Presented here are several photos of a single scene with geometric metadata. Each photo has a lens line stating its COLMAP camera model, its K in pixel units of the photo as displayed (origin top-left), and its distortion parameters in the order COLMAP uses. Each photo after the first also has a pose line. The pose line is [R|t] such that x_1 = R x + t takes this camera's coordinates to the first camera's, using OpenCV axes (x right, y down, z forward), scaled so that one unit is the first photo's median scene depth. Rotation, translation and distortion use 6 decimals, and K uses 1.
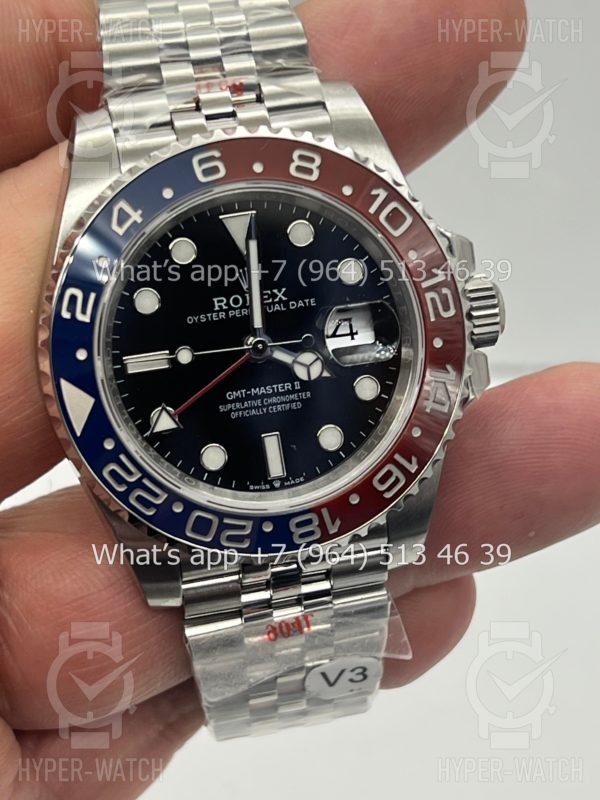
lens RADIAL K [[1891.8, 0, 300.0], [0, 1891.8, 400.0], [0, 0, 1]] dist [0.249985, -0.474614]
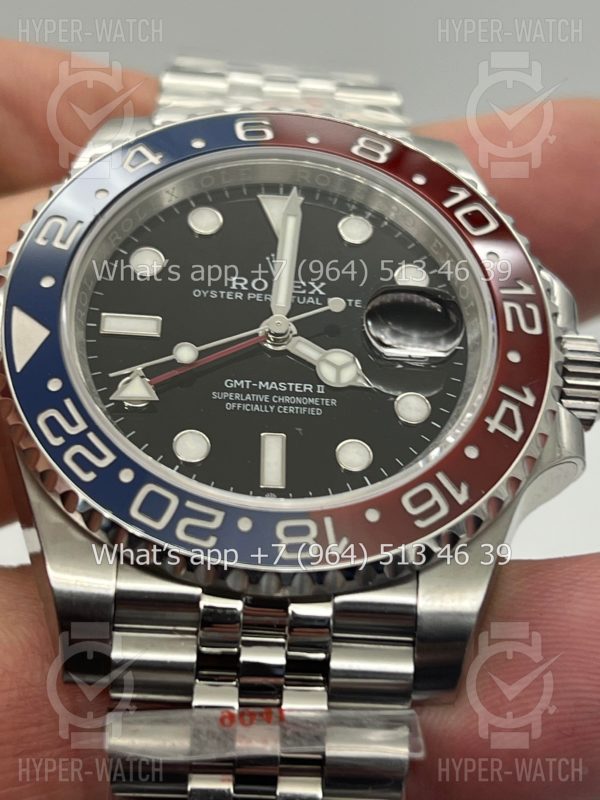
lens RADIAL K [[1891.8, 0, 300.0], [0, 1891.8, 400.0], [0, 0, 1]] dist [0.249985, -0.474614]
pose [[0.982980, 0.096025, -0.156616, 0.109136], [-0.169307, 0.804421, -0.569422, 0.426933], [0.071307, 0.586247, 0.806988, 0.398680]]
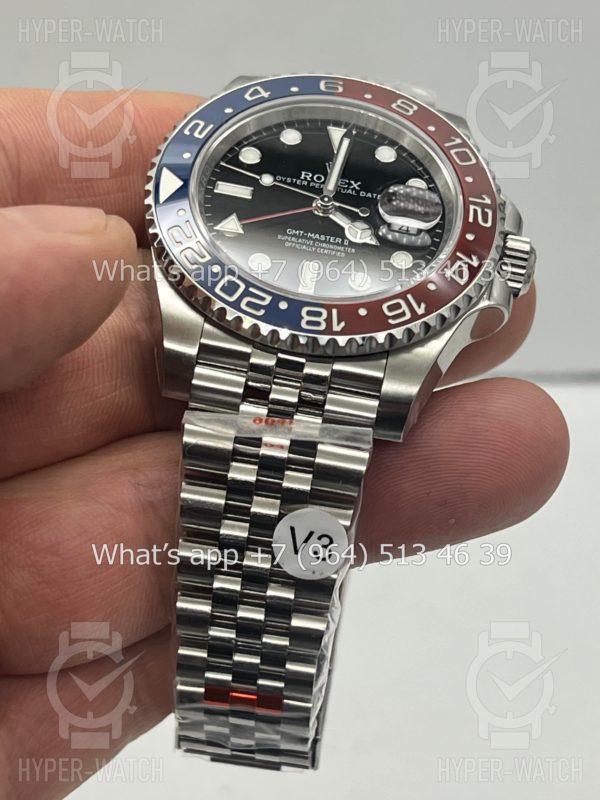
lens RADIAL K [[1891.8, 0, 300.0], [0, 1891.8, 400.0], [0, 0, 1]] dist [0.249985, -0.474614]
pose [[0.945544, 0.209305, -0.249274, 0.290247], [-0.321057, 0.725746, -0.608453, 0.802069], [0.053557, 0.655351, 0.753424, 0.167555]]
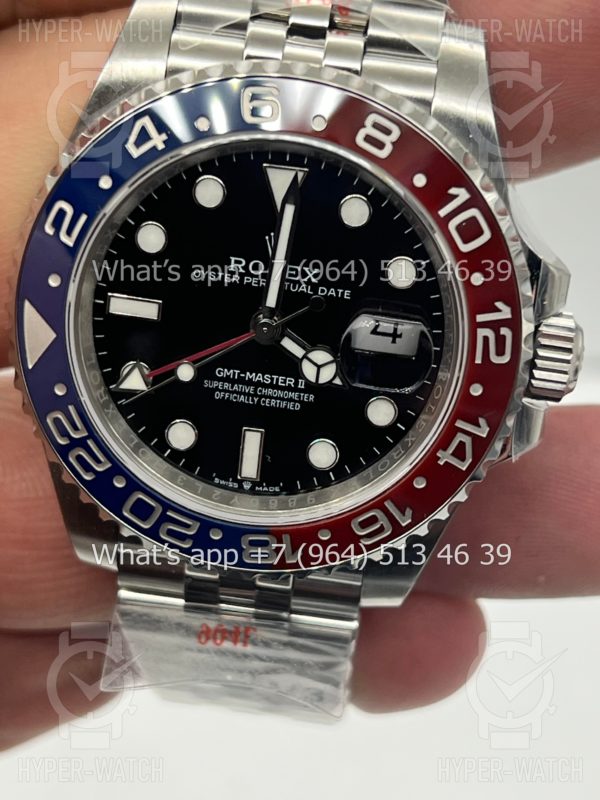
lens RADIAL K [[1891.8, 0, 300.0], [0, 1891.8, 400.0], [0, 0, 1]] dist [0.249985, -0.474614]
pose [[0.935315, 0.314285, -0.162515, 0.135837], [-0.277790, 0.936766, 0.212842, -0.178563], [0.219132, -0.153929, 0.963476, 0.200466]]
